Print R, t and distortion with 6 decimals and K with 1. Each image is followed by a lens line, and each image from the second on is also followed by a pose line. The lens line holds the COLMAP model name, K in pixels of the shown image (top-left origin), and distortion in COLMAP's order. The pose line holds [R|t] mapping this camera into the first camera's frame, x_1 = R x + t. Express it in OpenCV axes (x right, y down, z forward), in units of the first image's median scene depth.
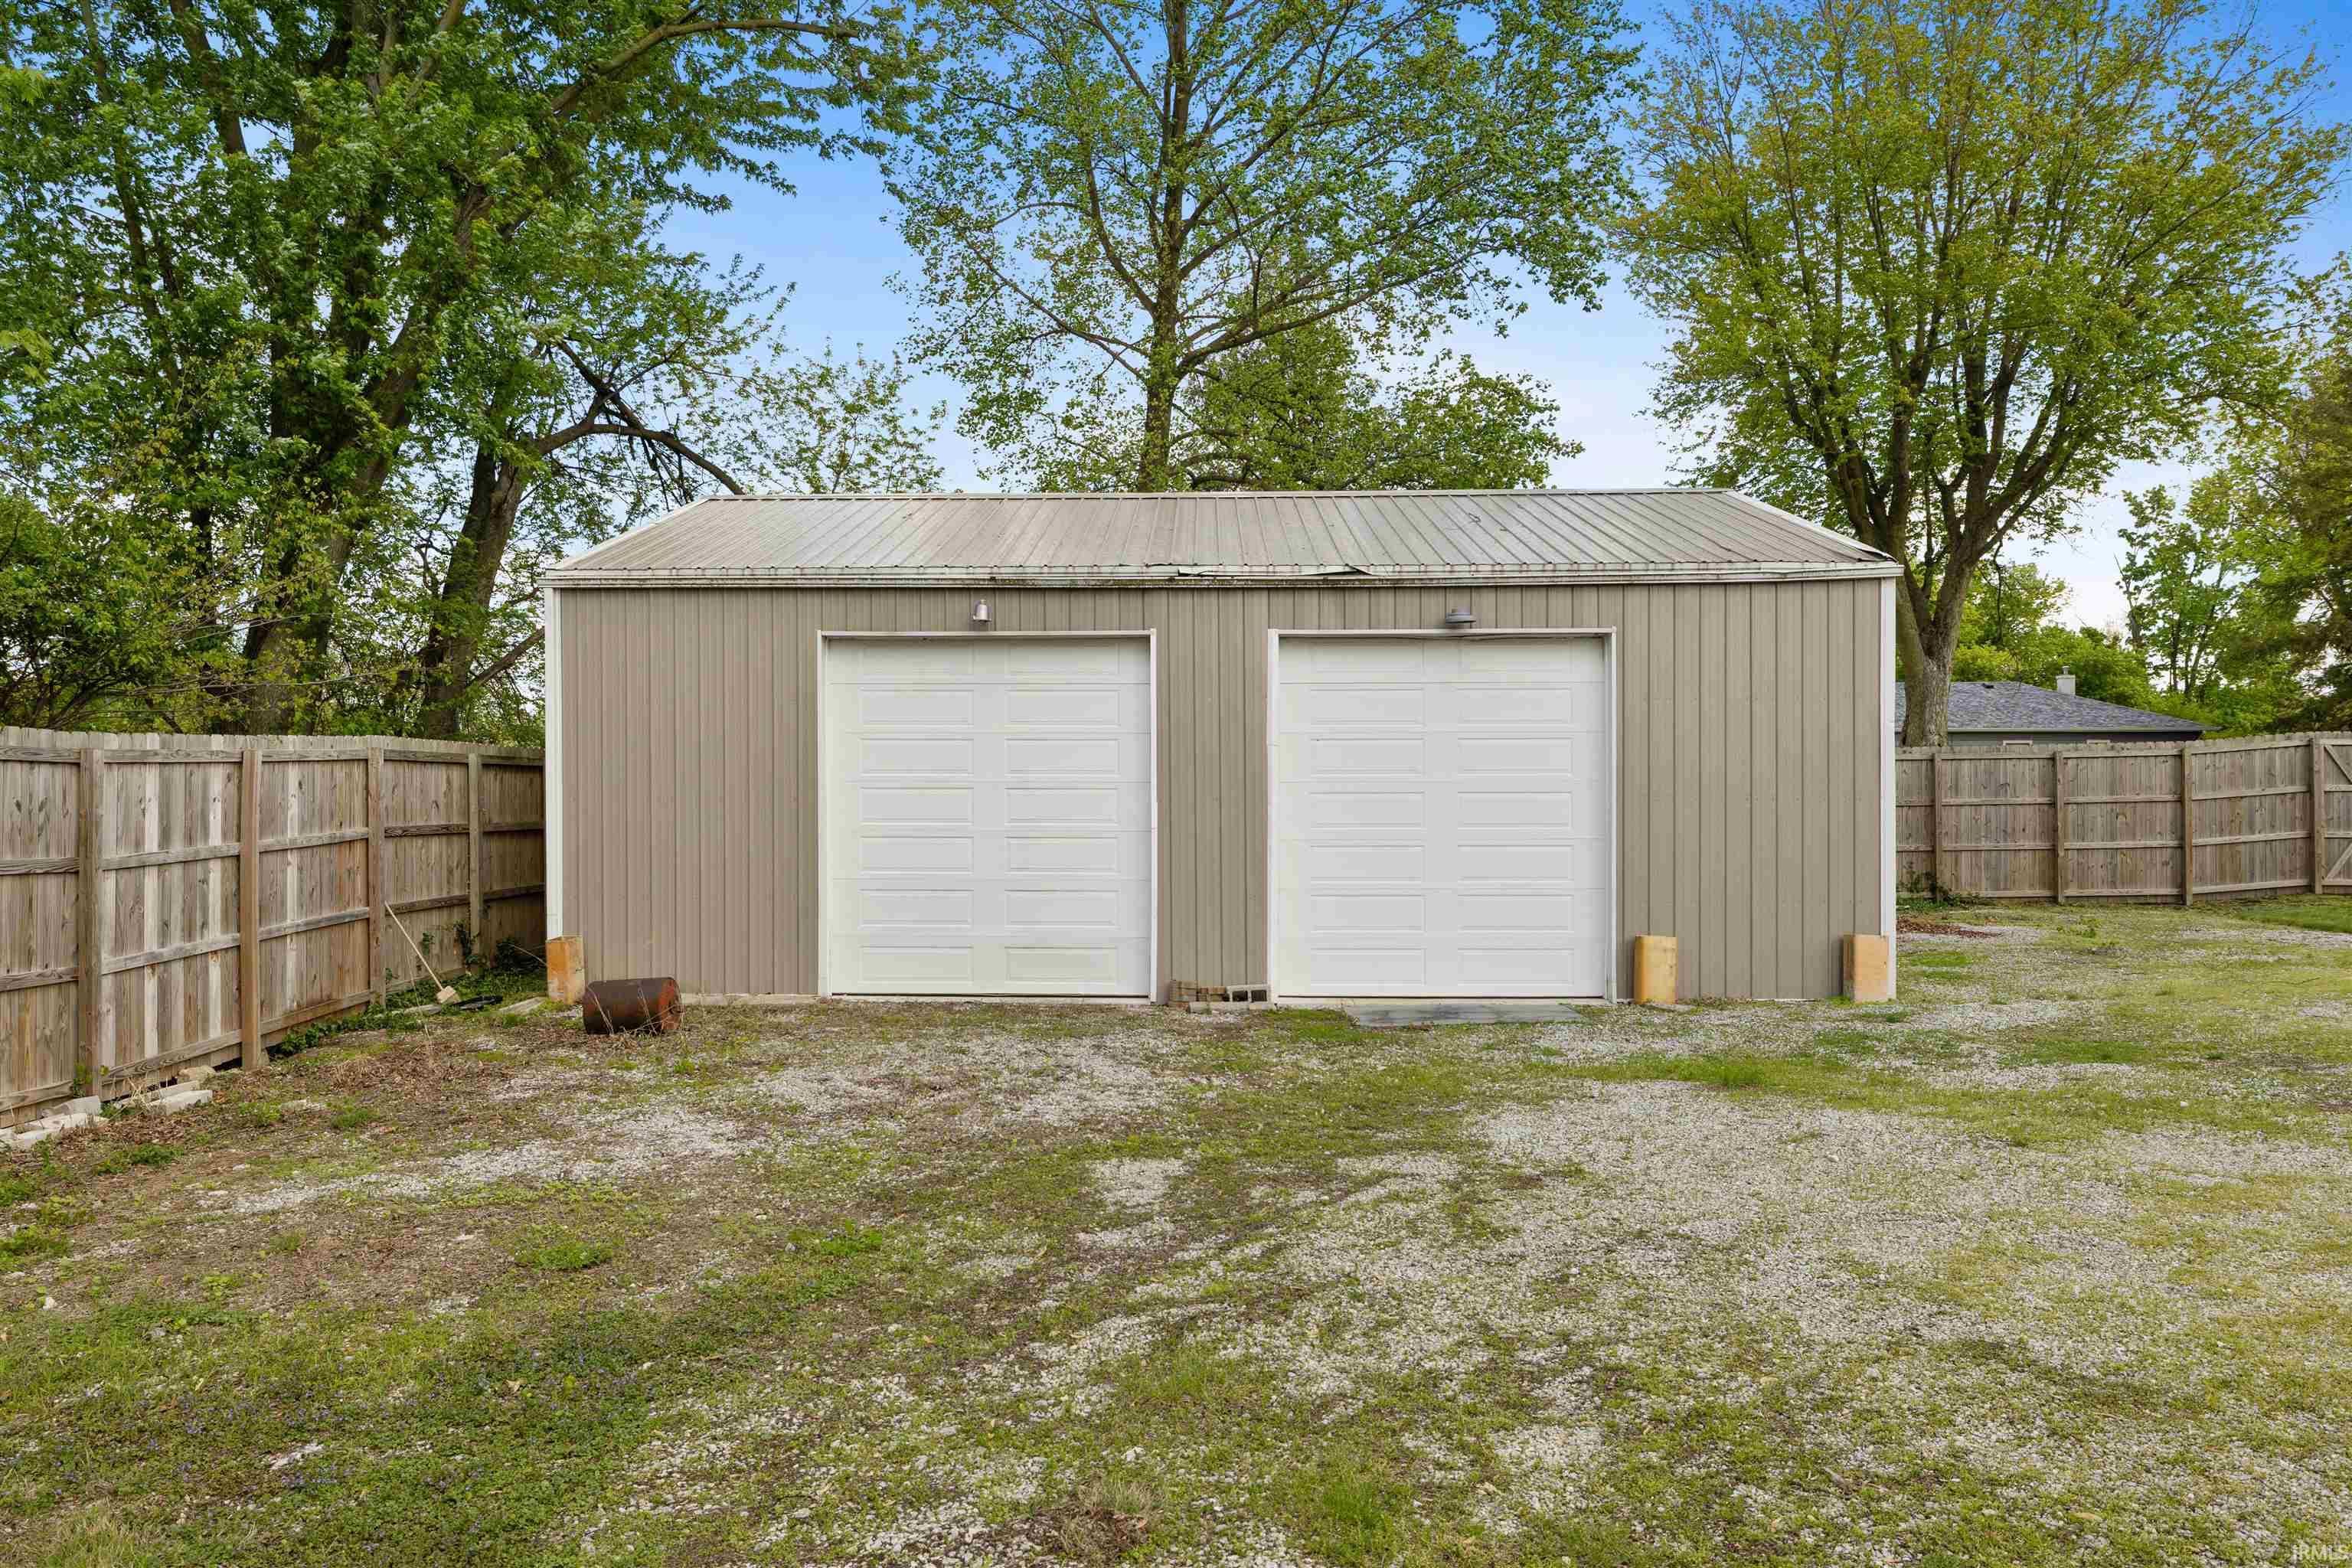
lens RADIAL K [[1543.9, 0, 1175.7], [0, 1543.9, 789.0], [0, 0, 1]] dist [0.003566, 0.000154]
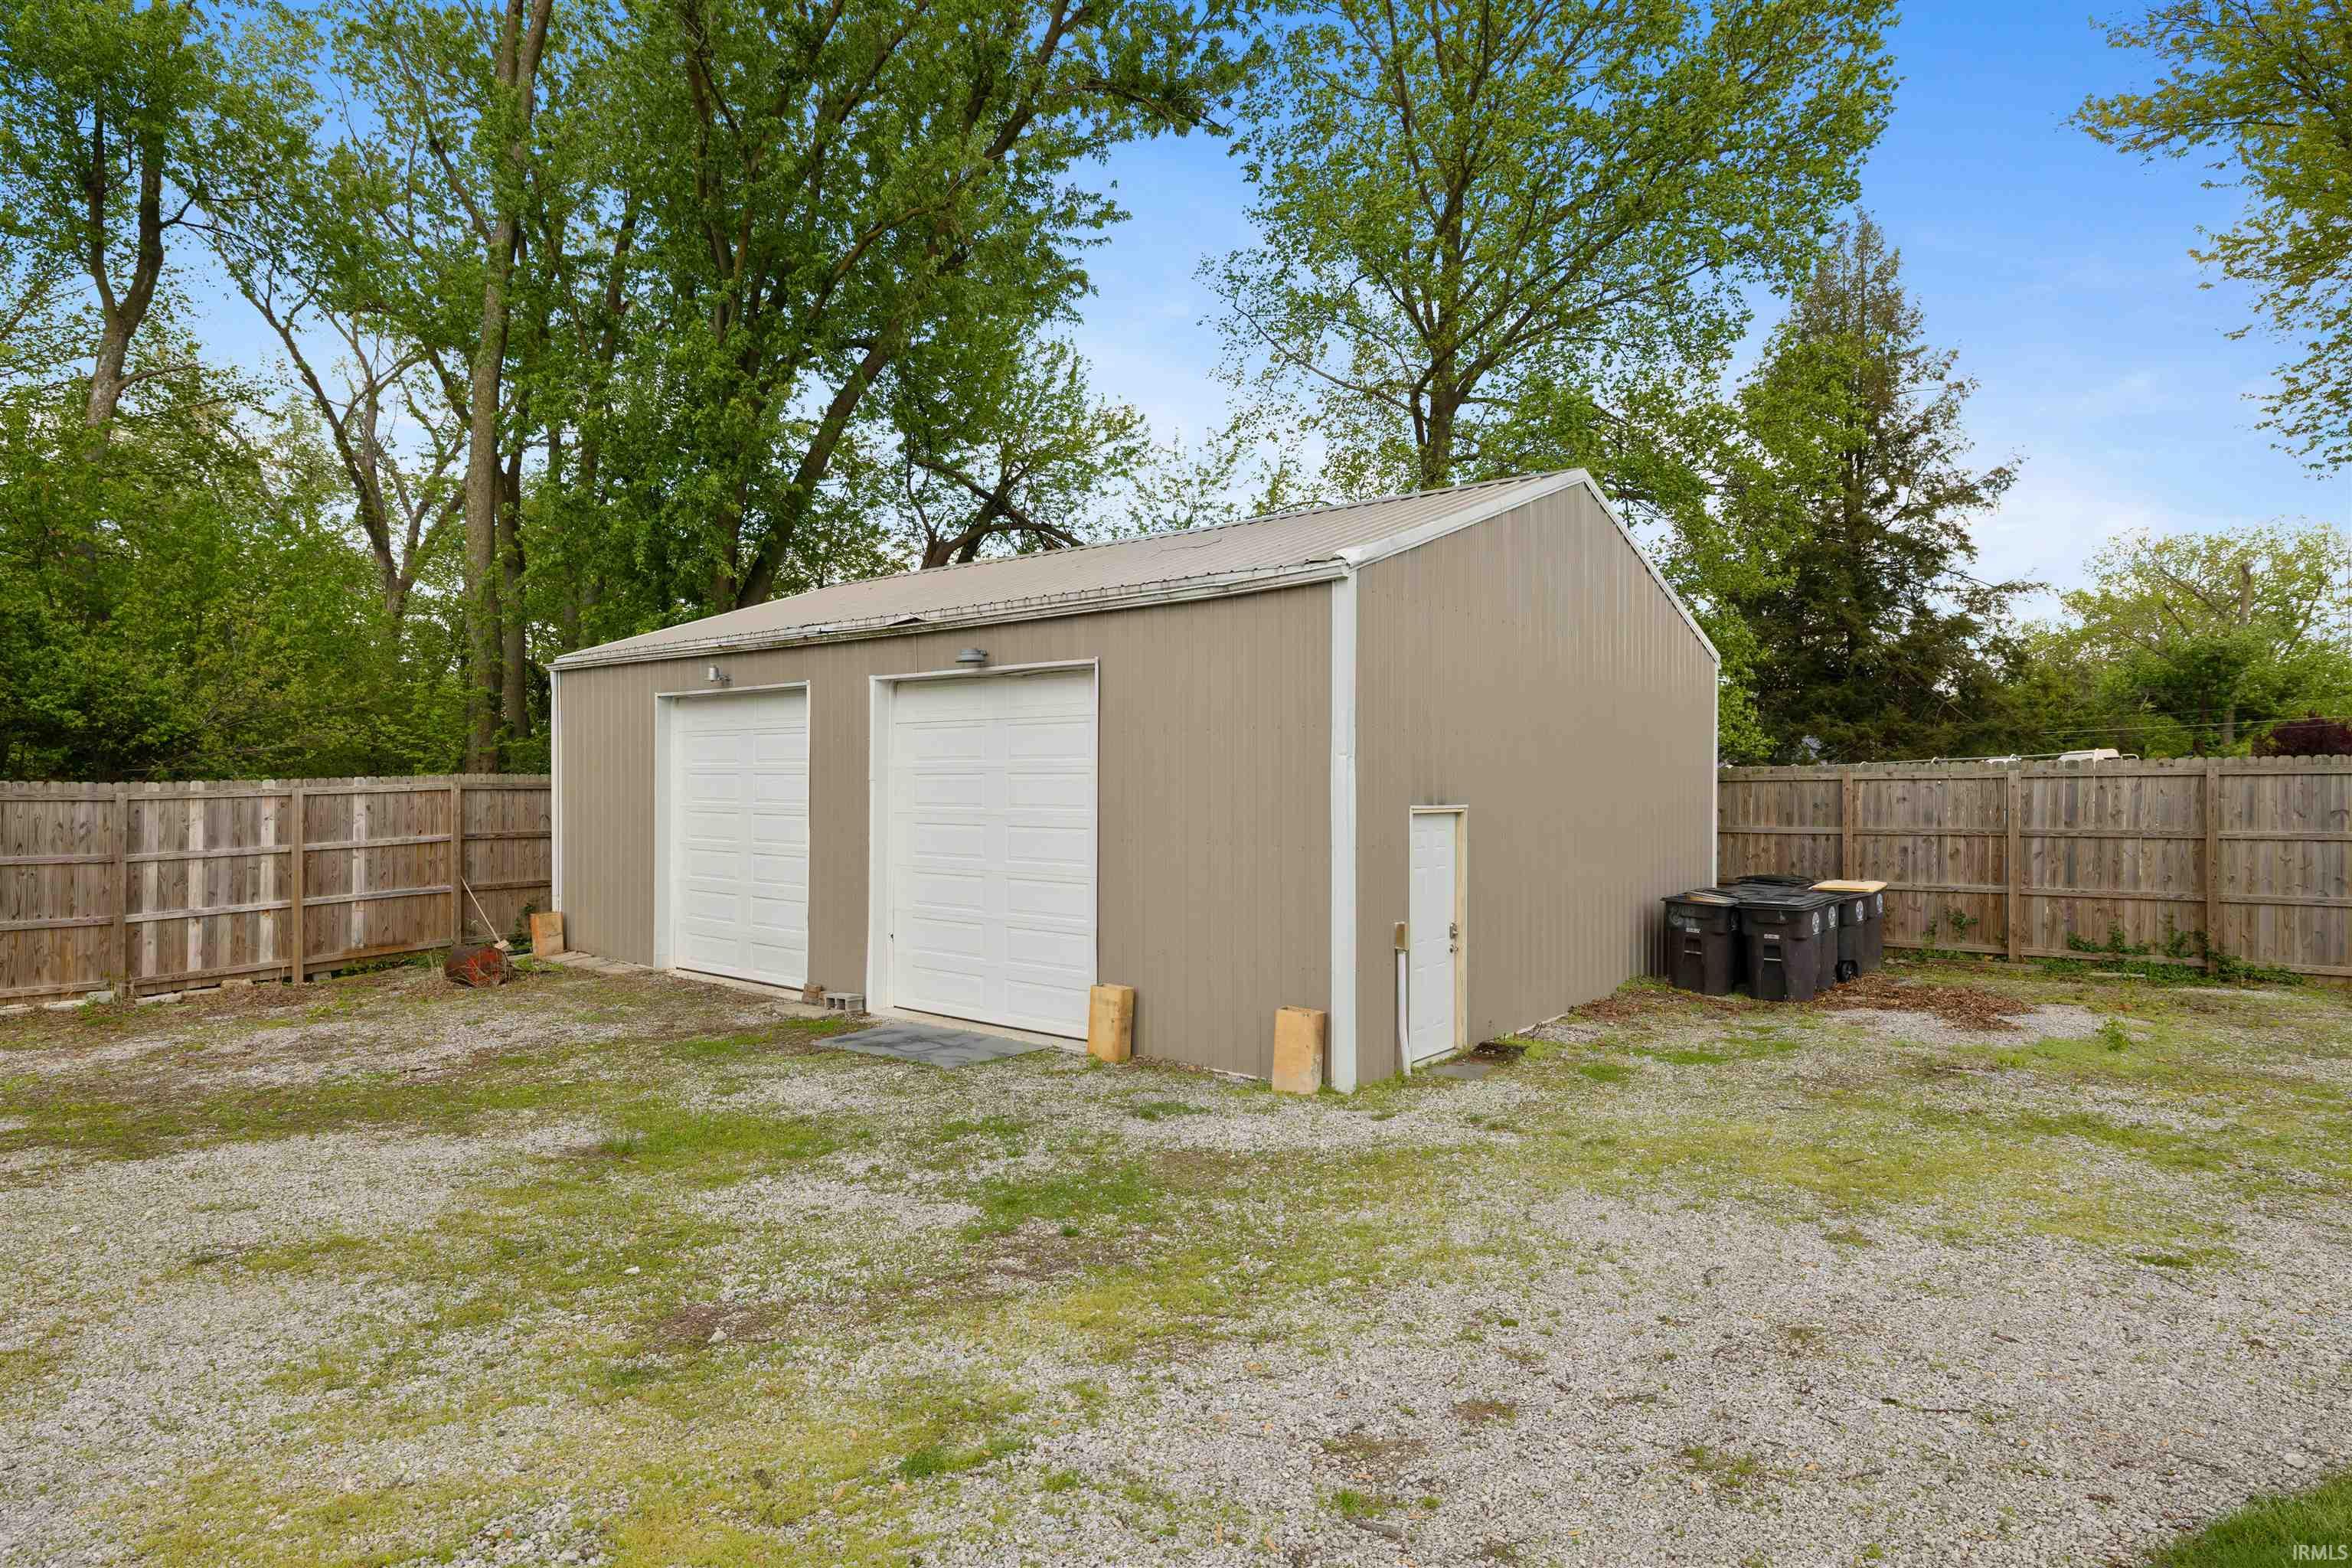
lens RADIAL K [[1290.3, 0, 1175.3], [0, 1290.3, 776.2], [0, 0, 1]] dist [0.000275, 0.000045]
pose [[0.794733, -0.000773, -0.606959, 0.806210], [0.000608, 1.000000, -0.000478, -0.030845], [0.606959, 0.000011, 0.794733, 0.396555]]
